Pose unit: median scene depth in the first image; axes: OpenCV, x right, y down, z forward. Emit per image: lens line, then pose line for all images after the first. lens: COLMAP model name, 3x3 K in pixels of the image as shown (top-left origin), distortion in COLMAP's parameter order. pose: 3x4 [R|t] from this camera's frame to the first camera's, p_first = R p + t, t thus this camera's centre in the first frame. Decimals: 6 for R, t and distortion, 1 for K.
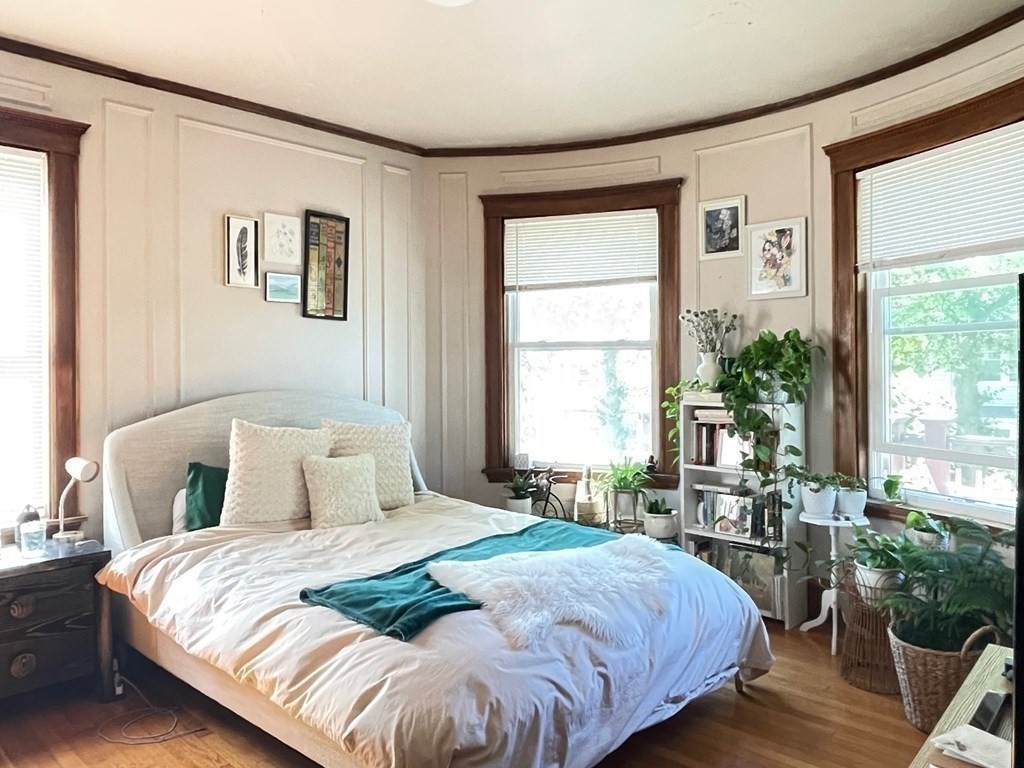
lens RADIAL K [[713.1, 0, 510.8], [0, 713.1, 377.7], [0, 0, 1]] dist [-0.003158, -0.005800]
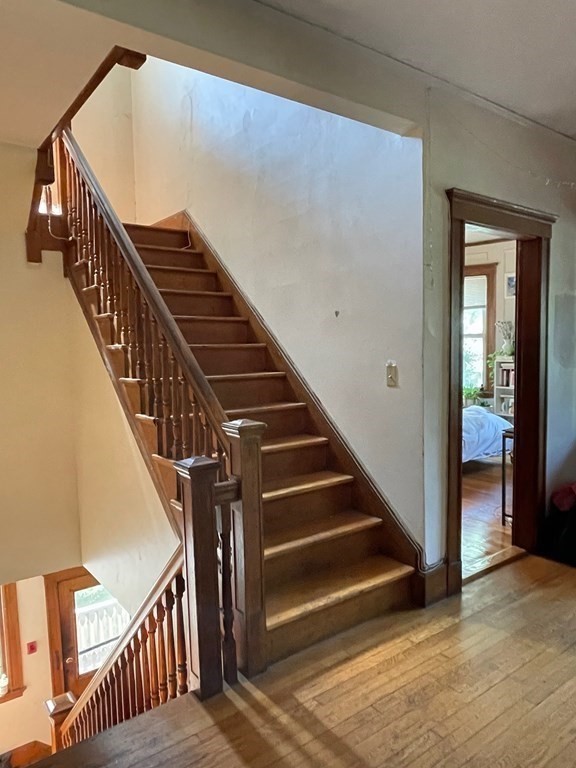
lens RADIAL K [[534.8, 0, 289.7], [0, 534.8, 388.8], [0, 0, 1]] dist [-0.003158, -0.005800]
pose [[0.986880, -0.000094, -0.161453, -0.146275], [0.010655, 0.997858, 0.064547, 0.006615], [0.161101, -0.065420, 0.984767, -0.857229]]
